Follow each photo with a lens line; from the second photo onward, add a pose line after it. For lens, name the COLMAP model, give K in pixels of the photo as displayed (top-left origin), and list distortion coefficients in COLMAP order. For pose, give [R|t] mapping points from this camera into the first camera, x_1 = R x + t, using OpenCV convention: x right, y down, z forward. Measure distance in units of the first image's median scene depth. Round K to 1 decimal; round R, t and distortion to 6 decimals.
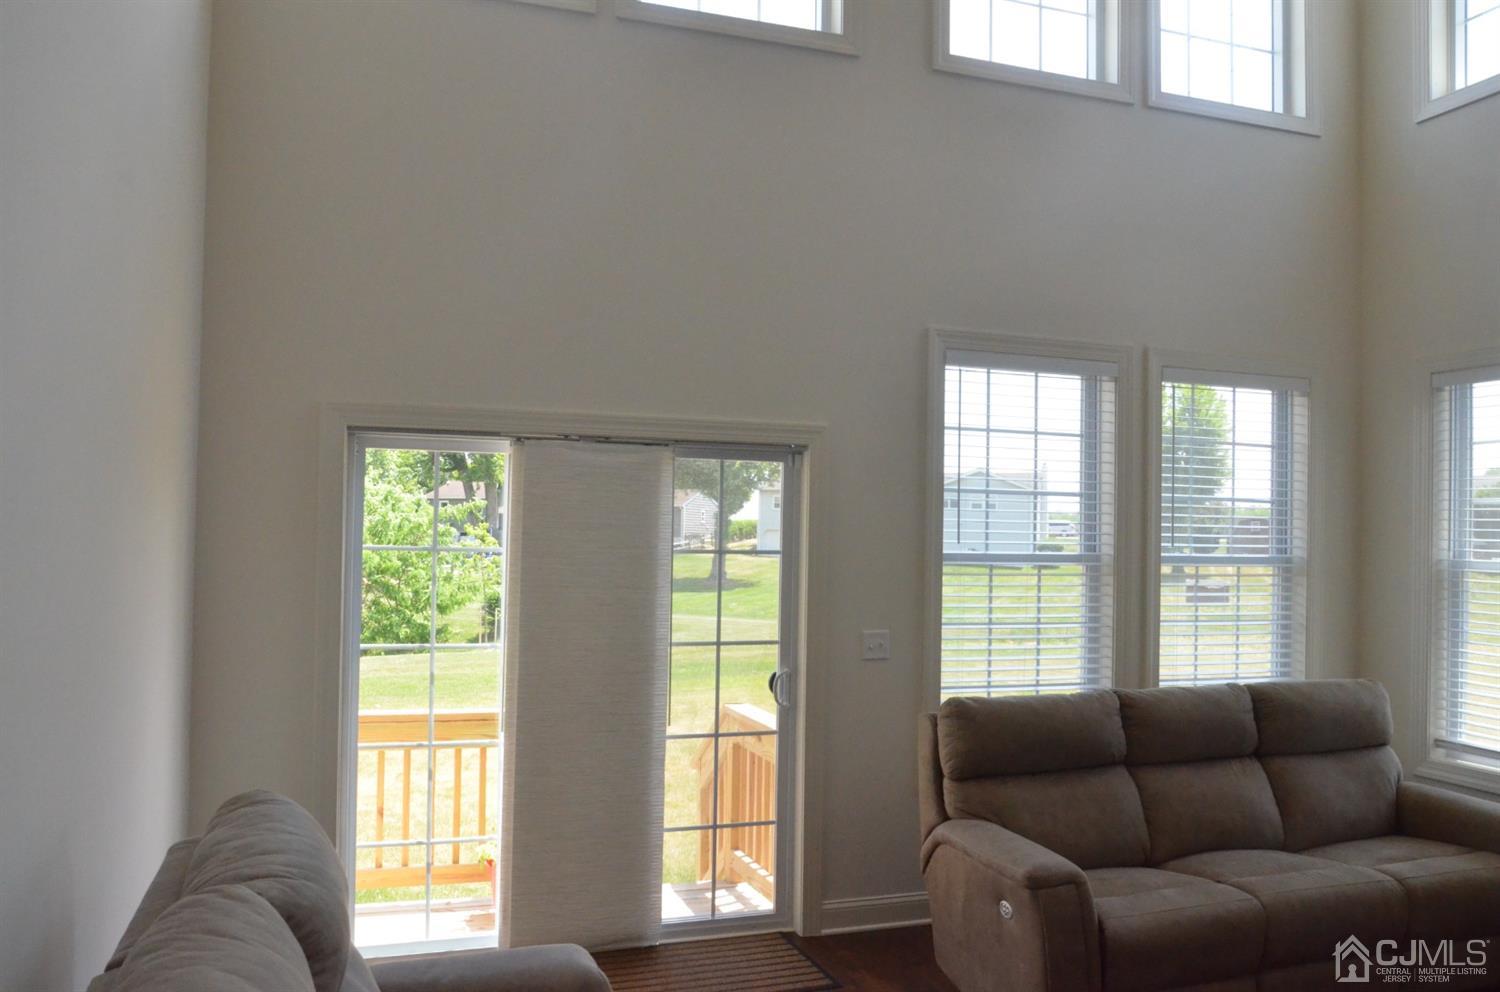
lens RADIAL K [[1169.2, 0, 751.2], [0, 1169.2, 501.9], [0, 0, 1]] dist [0.002717, 0.000228]
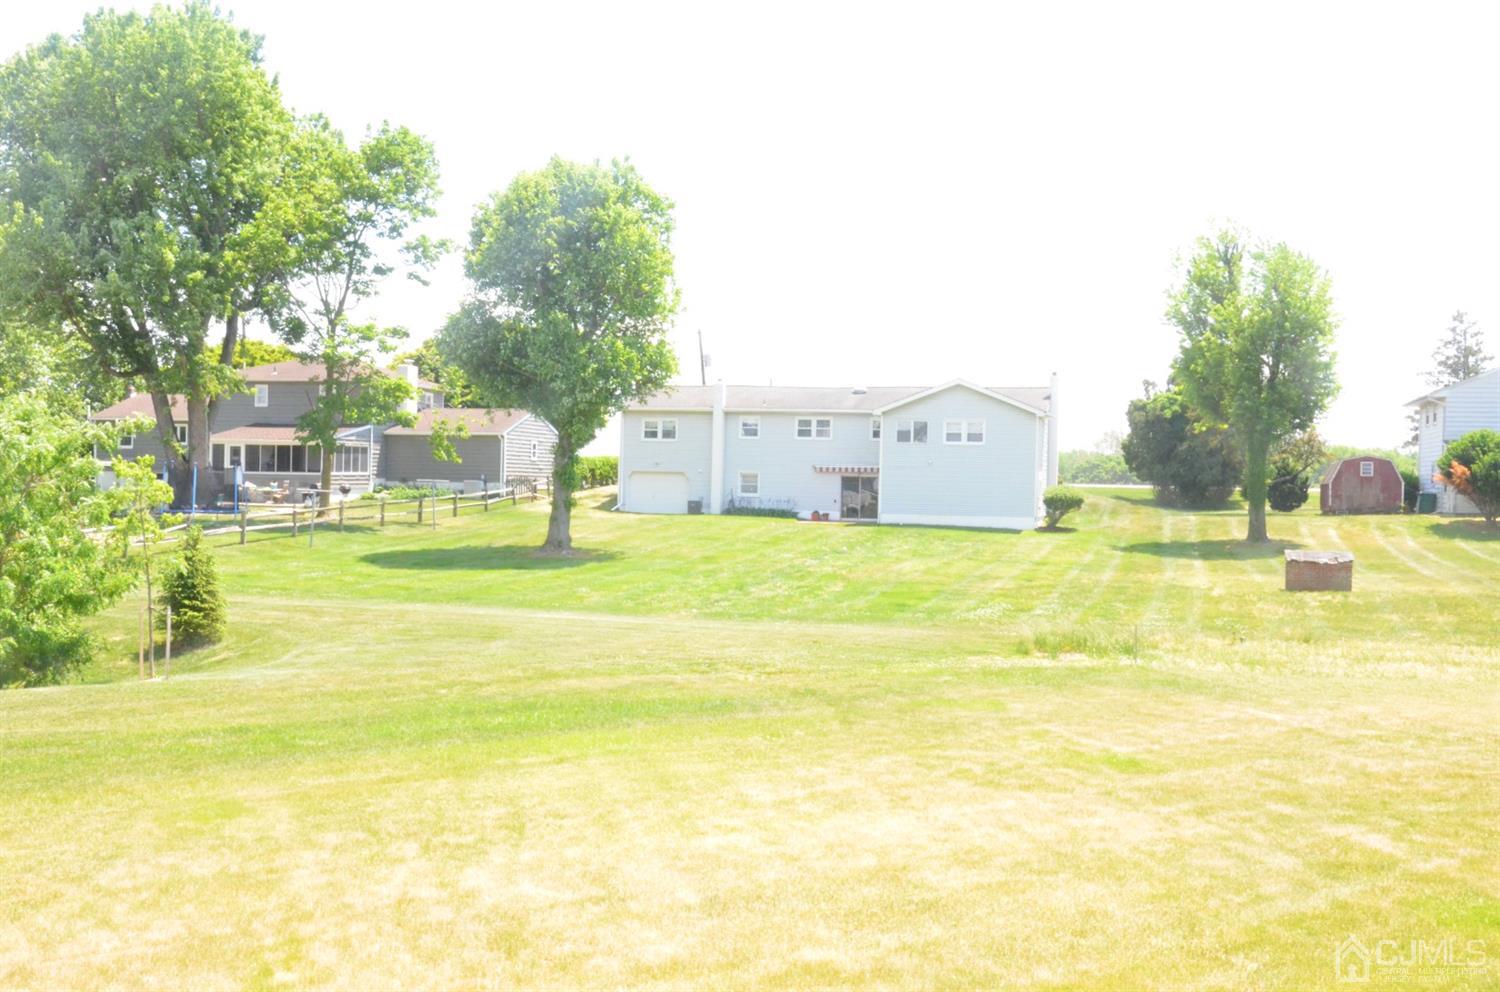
lens RADIAL K [[1614.2, 0, 746.8], [0, 1614.2, 492.3], [0, 0, 1]] dist [-0.008763, 0.000000]
pose [[0.995945, 0.003409, 0.089904, -0.005116], [-0.006598, 0.999359, 0.035193, 0.003678], [-0.089727, -0.035644, 0.995328, 0.111520]]
